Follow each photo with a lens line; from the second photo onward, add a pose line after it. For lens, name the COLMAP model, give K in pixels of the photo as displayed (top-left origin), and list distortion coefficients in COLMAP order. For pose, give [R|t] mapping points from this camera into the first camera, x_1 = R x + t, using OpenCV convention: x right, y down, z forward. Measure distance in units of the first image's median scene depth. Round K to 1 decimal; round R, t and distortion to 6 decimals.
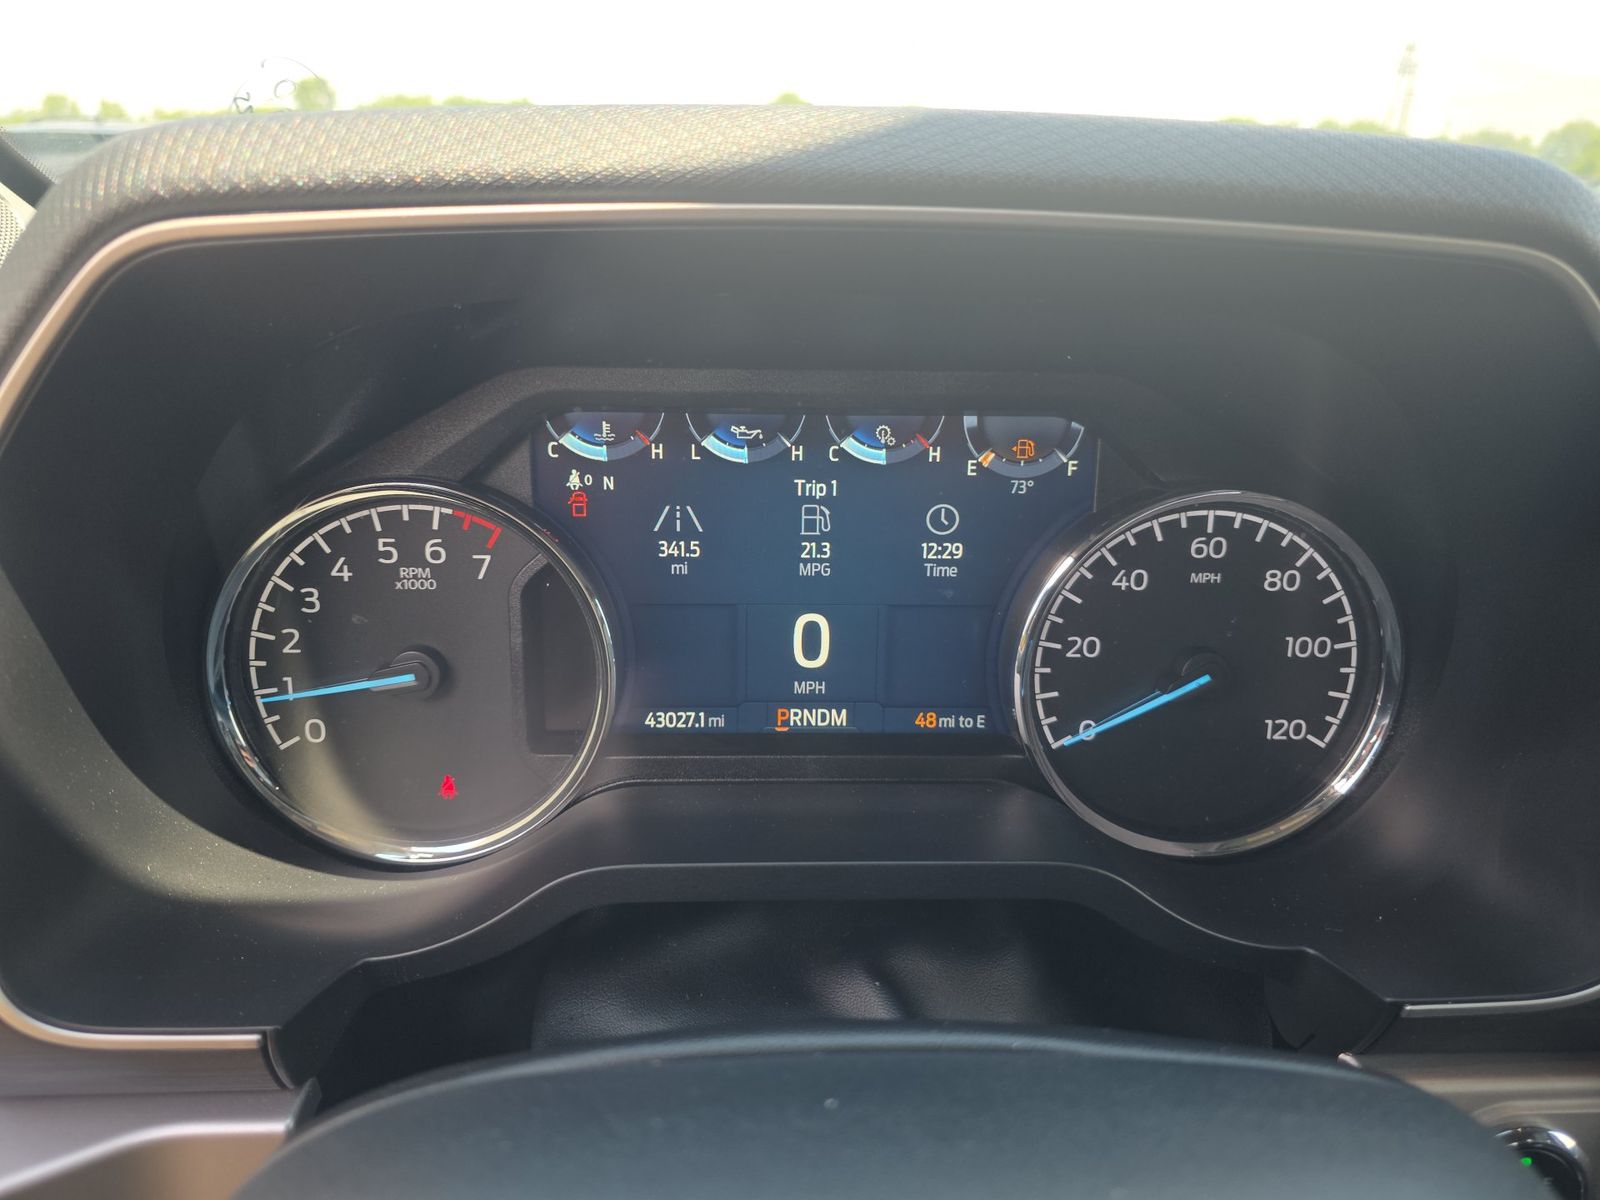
lens RADIAL K [[1154.5, 0, 800.0], [0, 1154.5, 600.0], [0, 0, 1]] dist [0.048600, -0.095549]
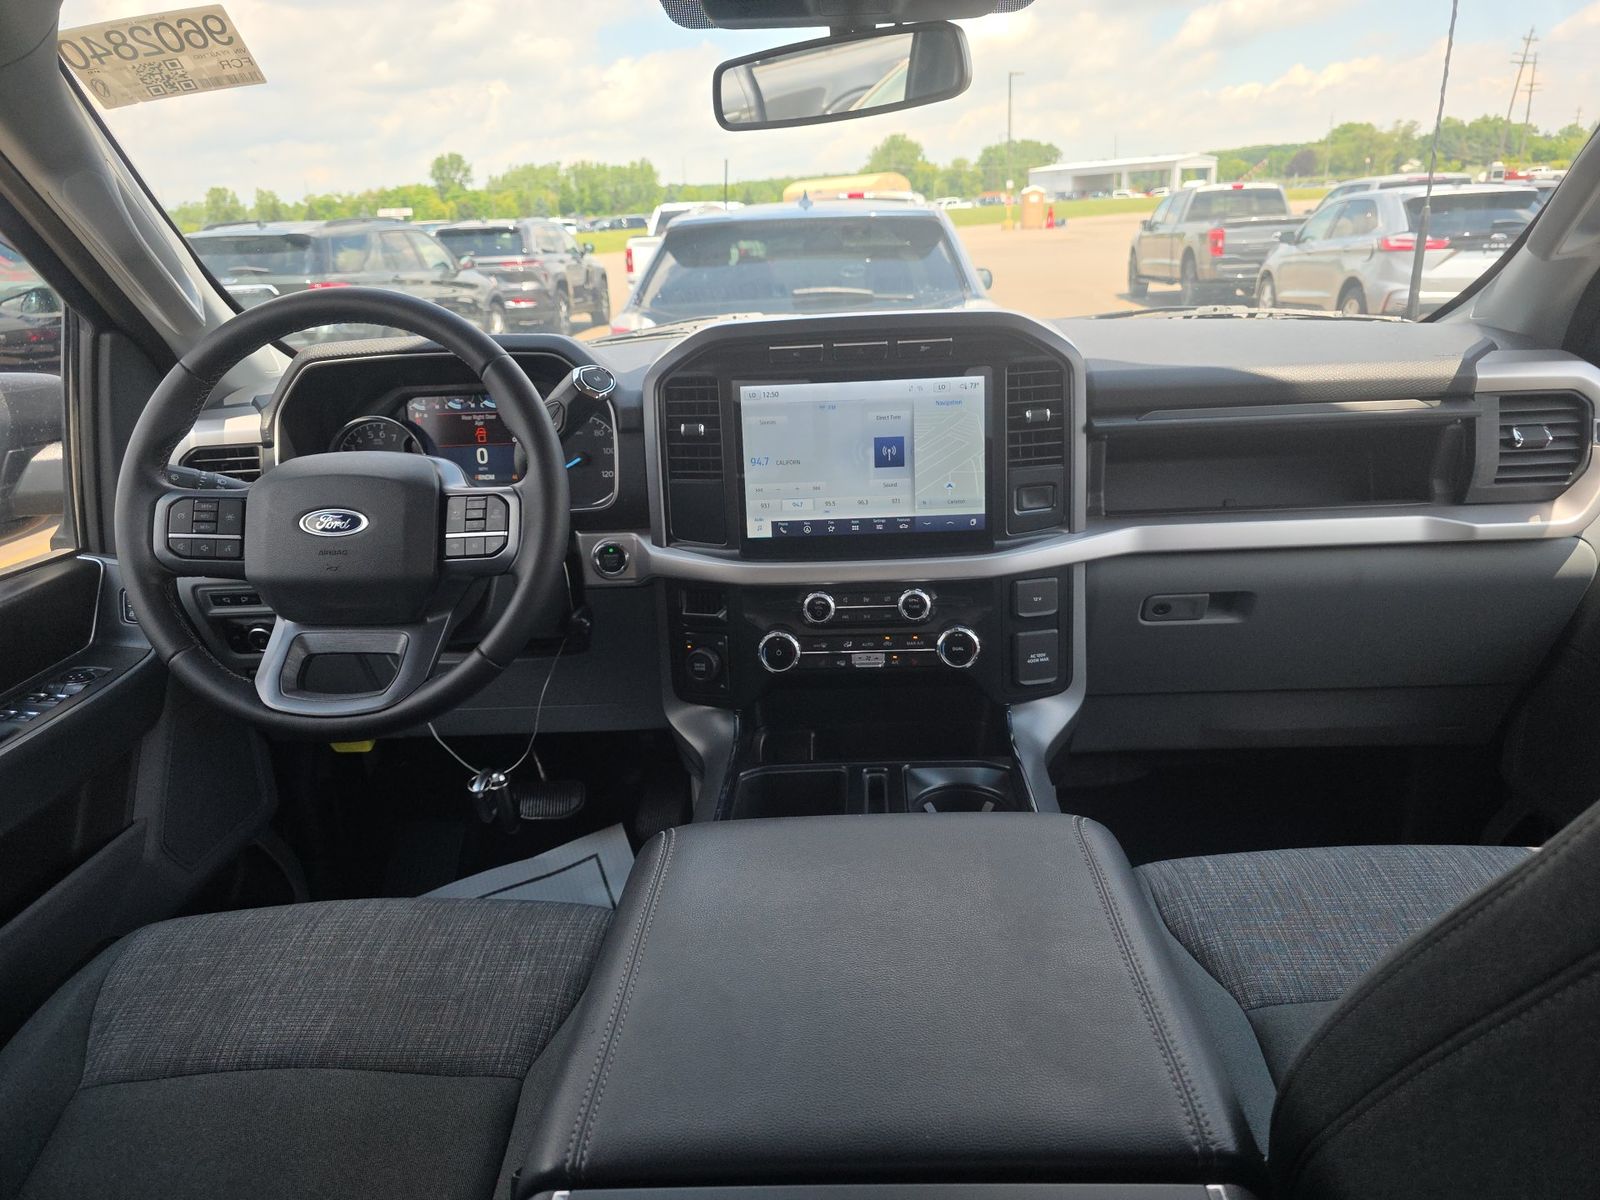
lens RADIAL K [[1150.2, 0, 811.1], [0, 1150.2, 624.5], [0, 0, 1]] dist [0.067921, -0.094455]
pose [[0.993530, -0.034169, -0.108309, 1.509986], [0.032981, 0.999375, -0.012736, 0.688675], [0.108677, 0.009081, 0.994036, -2.707355]]
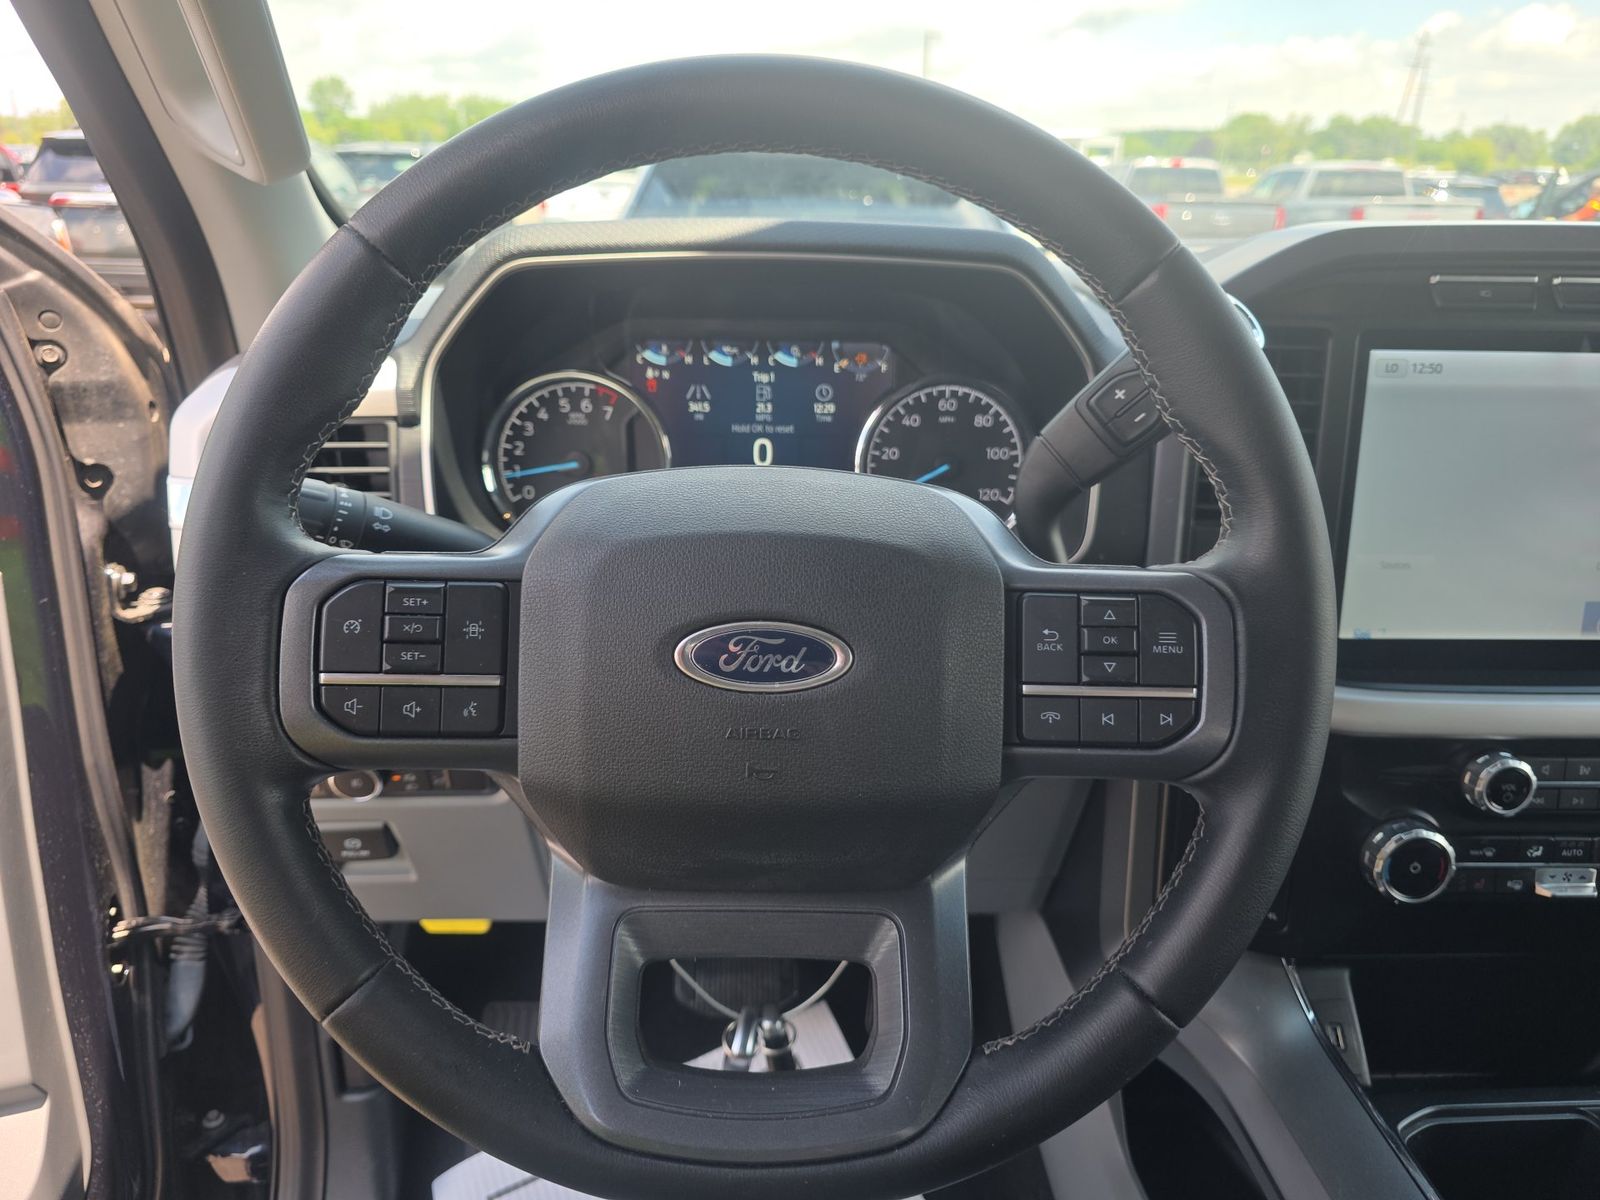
lens RADIAL K [[1150.2, 0, 811.1], [0, 1150.2, 624.5], [0, 0, 1]] dist [0.067921, -0.094455]
pose [[0.999951, -0.001104, -0.009825, 0.122125], [0.001309, 0.999782, 0.020821, 0.313853], [0.009800, -0.020832, 0.999735, -1.130231]]
